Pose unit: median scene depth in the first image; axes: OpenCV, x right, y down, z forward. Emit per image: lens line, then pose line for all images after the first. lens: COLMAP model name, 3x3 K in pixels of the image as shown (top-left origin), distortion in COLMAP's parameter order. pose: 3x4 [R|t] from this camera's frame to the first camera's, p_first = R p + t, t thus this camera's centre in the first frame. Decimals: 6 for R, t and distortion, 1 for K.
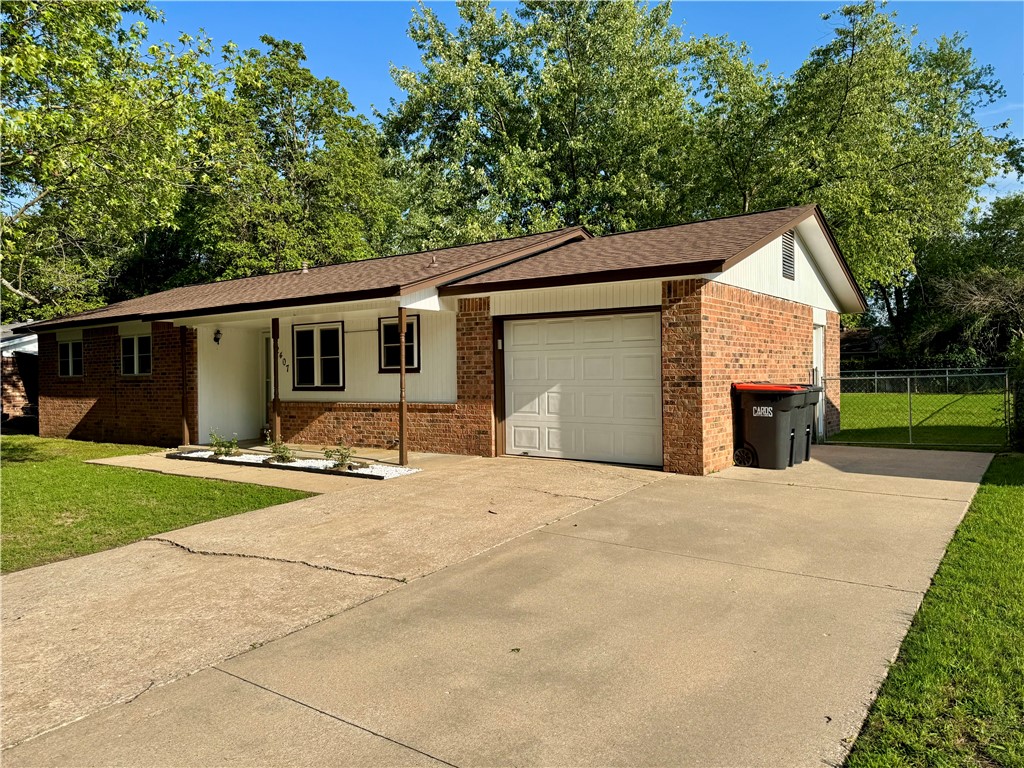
lens RADIAL K [[717.3, 0, 512.5], [0, 717.3, 385.9], [0, 0, 1]] dist [0.034750, -0.036580]
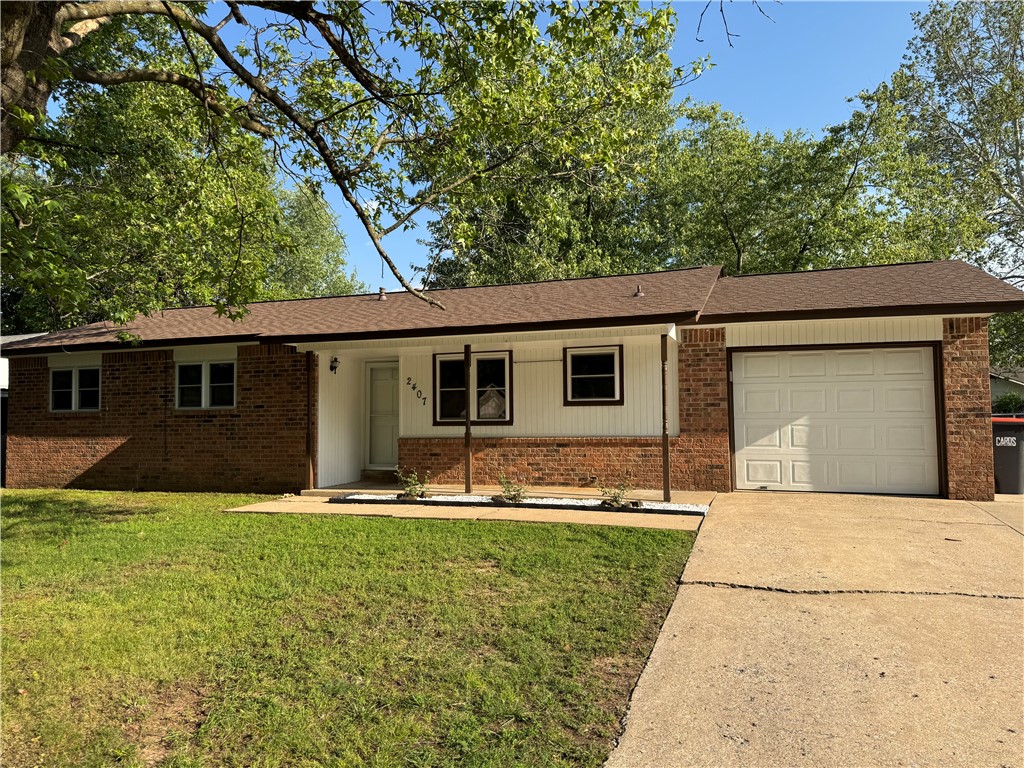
lens RADIAL K [[717.3, 0, 505.3], [0, 717.3, 379.3], [0, 0, 1]] dist [0.034750, -0.036580]
pose [[0.962412, 0.020425, 0.270826, -0.577038], [0.000248, 0.997102, -0.076081, 0.020942], [-0.271595, 0.073289, 0.959617, 0.131638]]
